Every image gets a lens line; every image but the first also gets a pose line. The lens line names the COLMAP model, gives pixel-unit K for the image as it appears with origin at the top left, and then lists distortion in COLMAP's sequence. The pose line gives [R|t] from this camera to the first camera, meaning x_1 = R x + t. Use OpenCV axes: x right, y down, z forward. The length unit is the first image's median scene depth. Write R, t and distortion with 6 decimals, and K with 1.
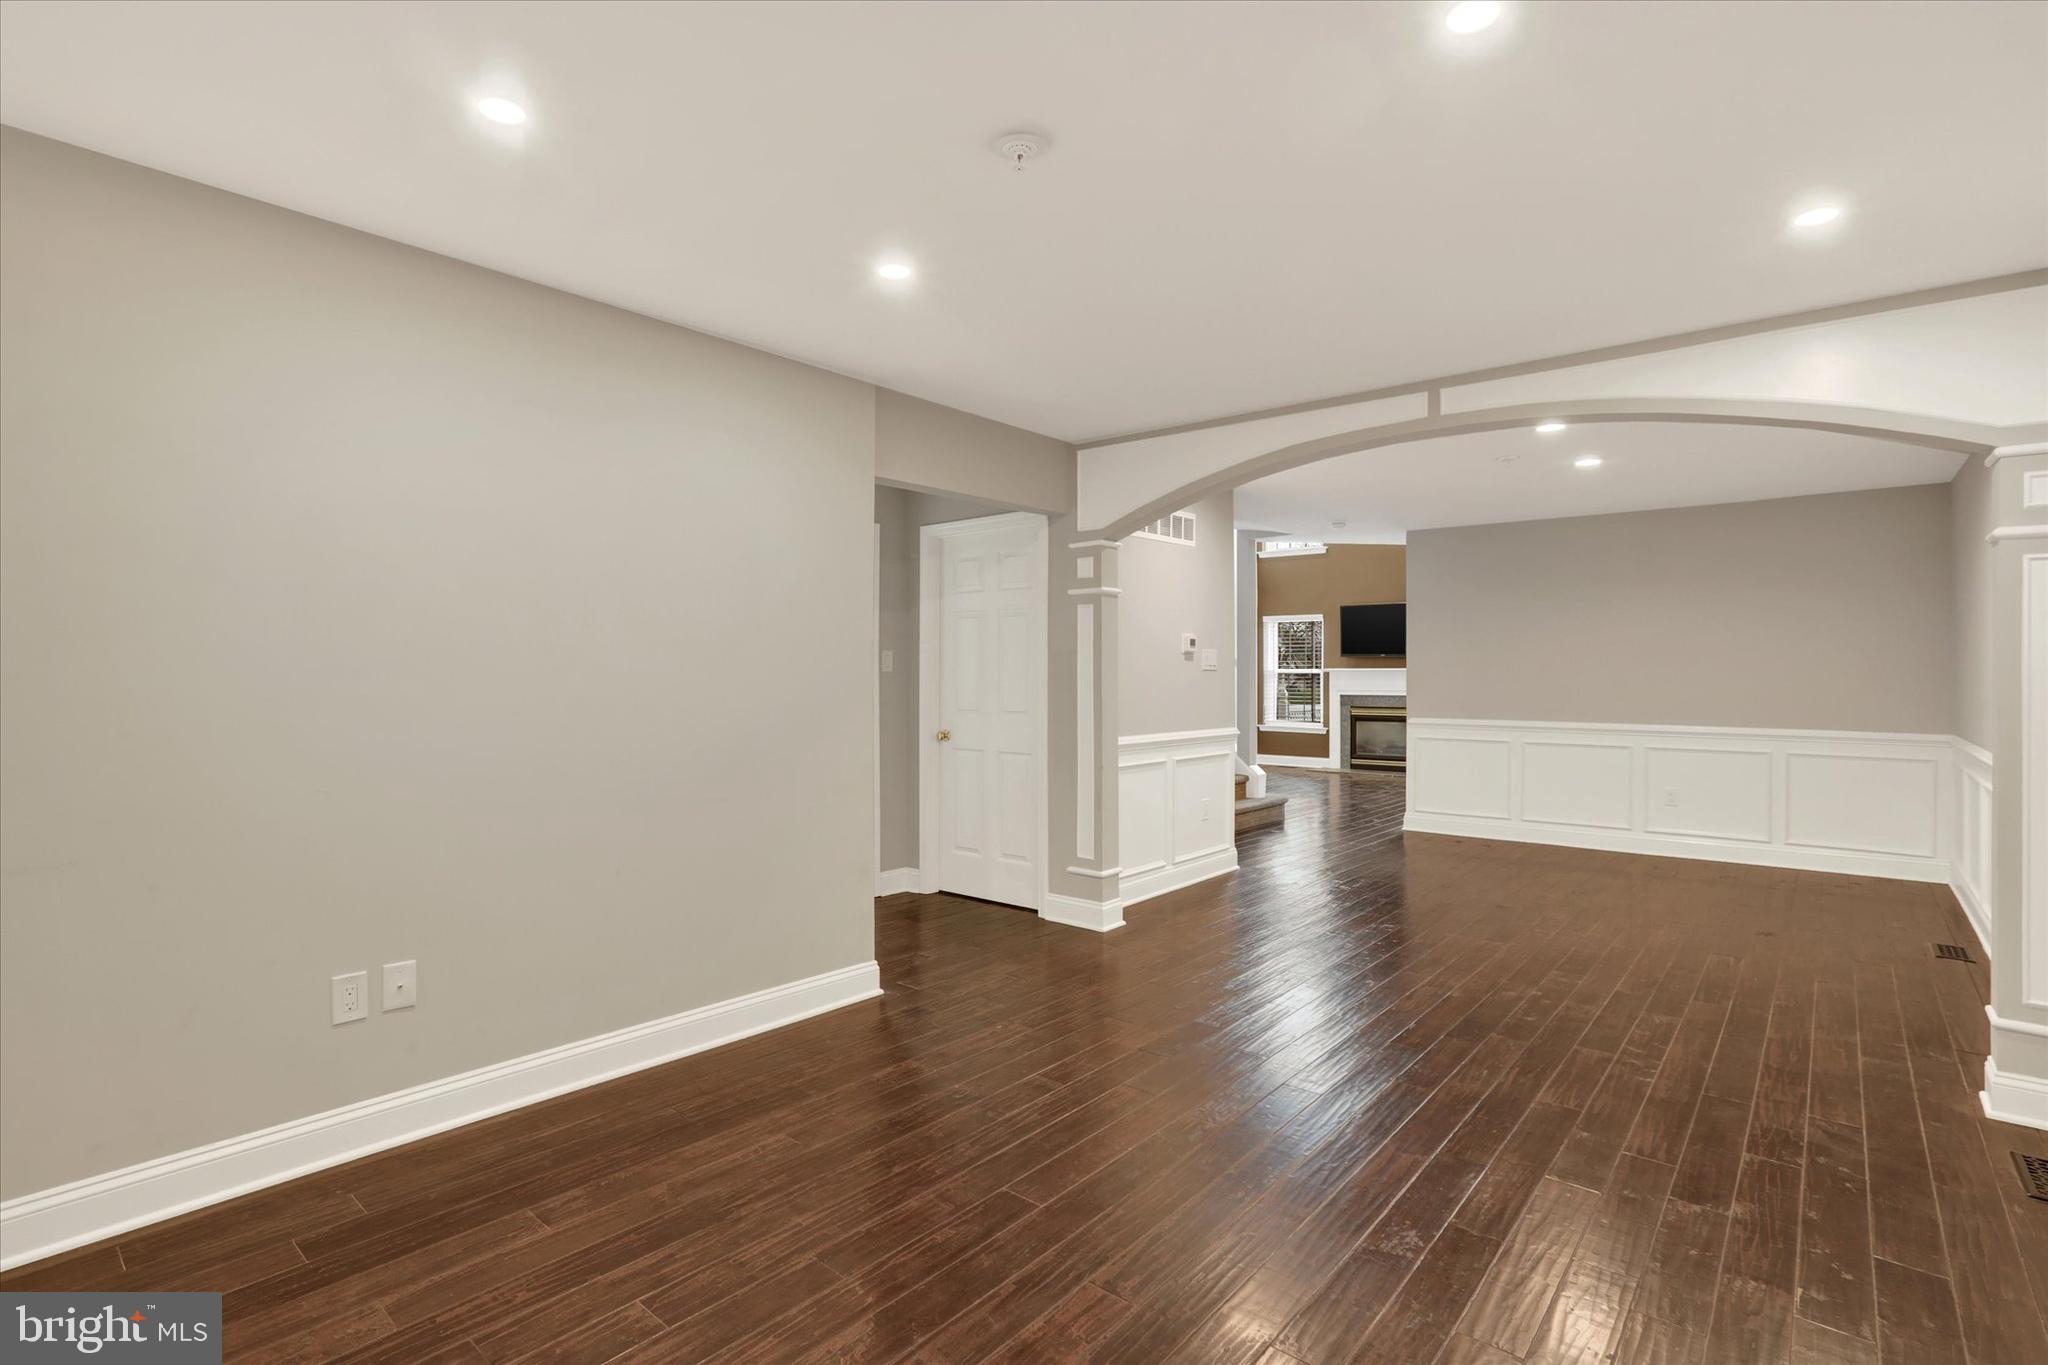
lens RADIAL K [[955.7, 0, 1020.2], [0, 955.7, 679.2], [0, 0, 1]] dist [-0.038467, 0.000113]
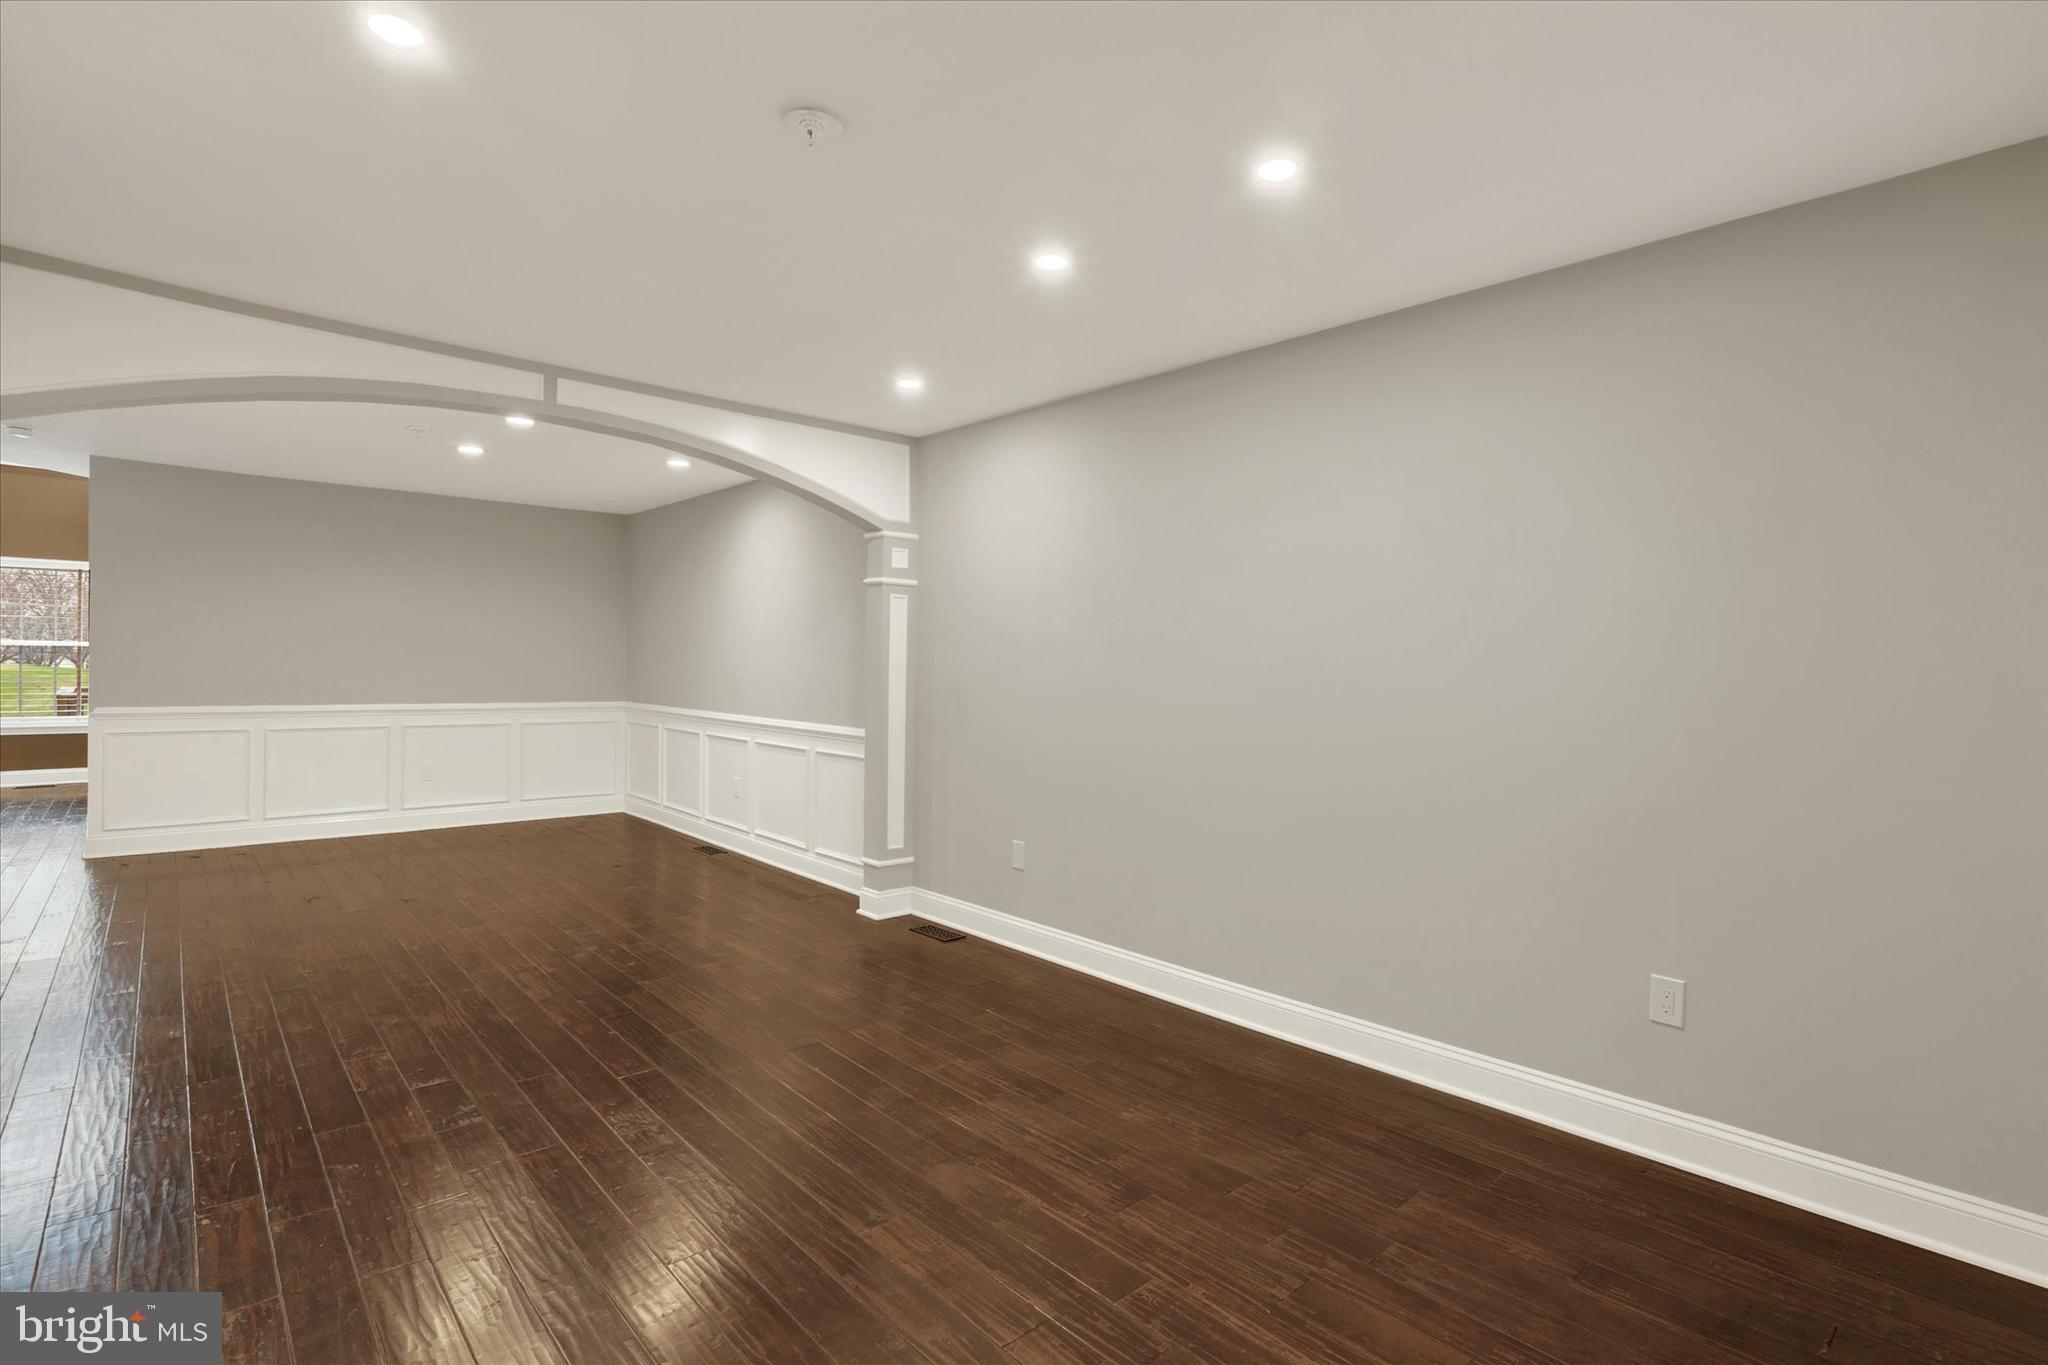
lens RADIAL K [[1011.9, 0, 1016.5], [0, 1011.9, 657.2], [0, 0, 1]] dist [-0.040285, 0.000267]
pose [[0.120189, 0.003566, 0.992745, -0.545177], [-0.008895, 0.999957, -0.002515, -0.007720], [-0.992711, -0.008528, 0.120216, 0.364366]]
